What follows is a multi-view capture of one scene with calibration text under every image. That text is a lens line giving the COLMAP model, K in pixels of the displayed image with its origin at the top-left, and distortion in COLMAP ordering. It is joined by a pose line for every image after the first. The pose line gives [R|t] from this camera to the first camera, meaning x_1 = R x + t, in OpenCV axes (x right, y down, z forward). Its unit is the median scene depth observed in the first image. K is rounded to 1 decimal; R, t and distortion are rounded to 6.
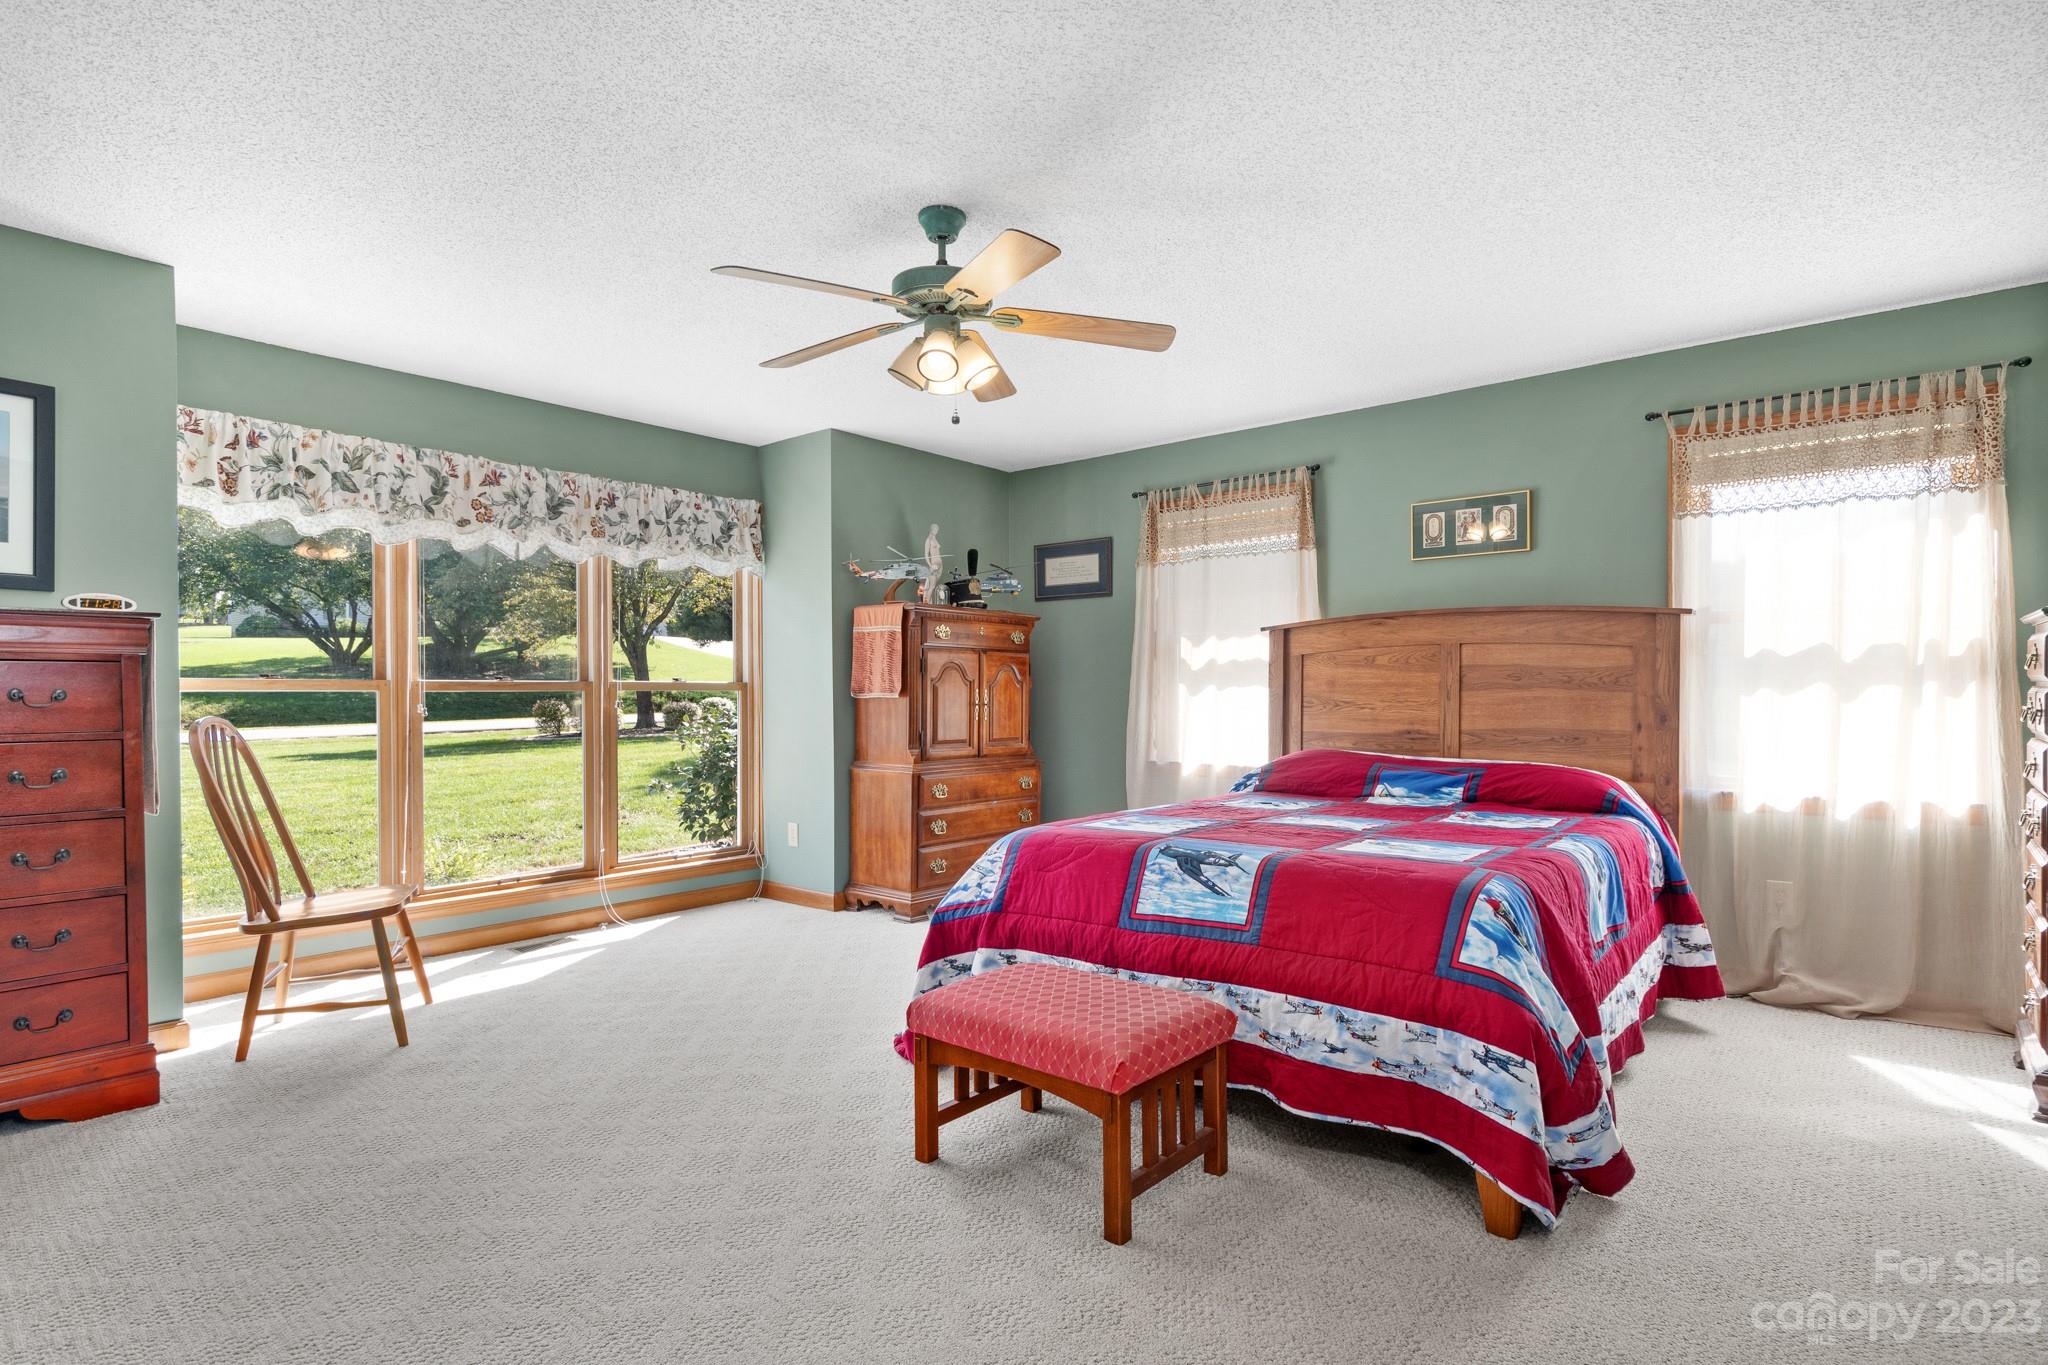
lens RADIAL K [[1053.7, 0, 1039.7], [0, 1053.7, 702.9], [0, 0, 1]] dist [0.006030, -0.000366]
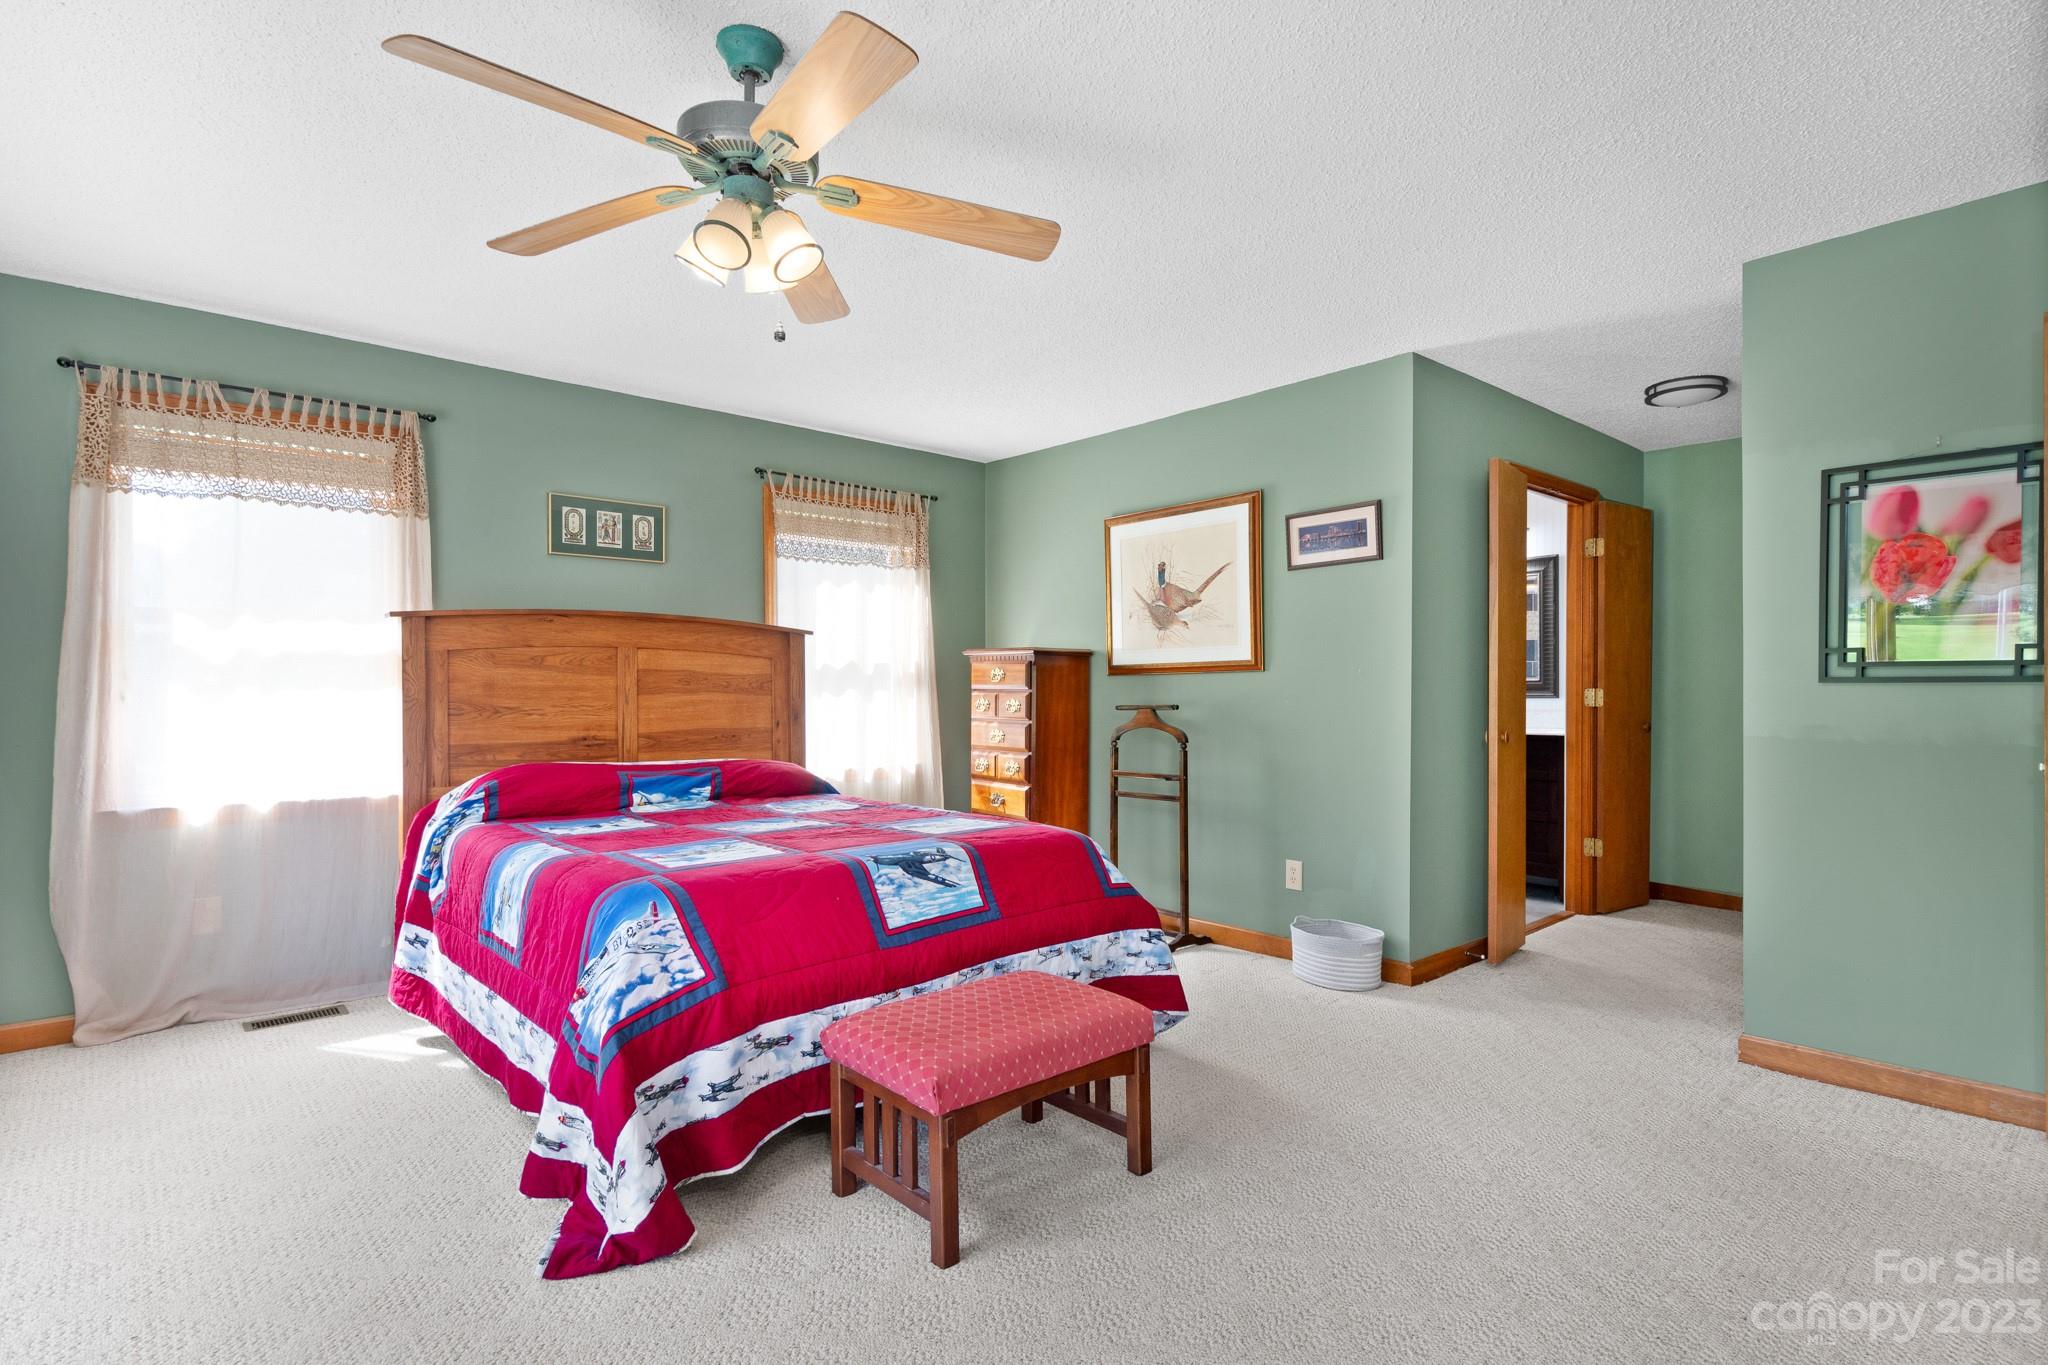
lens RADIAL K [[1053.7, 0, 1039.7], [0, 1053.7, 702.9], [0, 0, 1]] dist [0.006030, -0.000366]
pose [[0.108277, -0.009636, 0.994074, -0.610926], [0.012577, 0.999886, 0.008322, -0.007774], [-0.994041, 0.011602, 0.108386, 0.555262]]
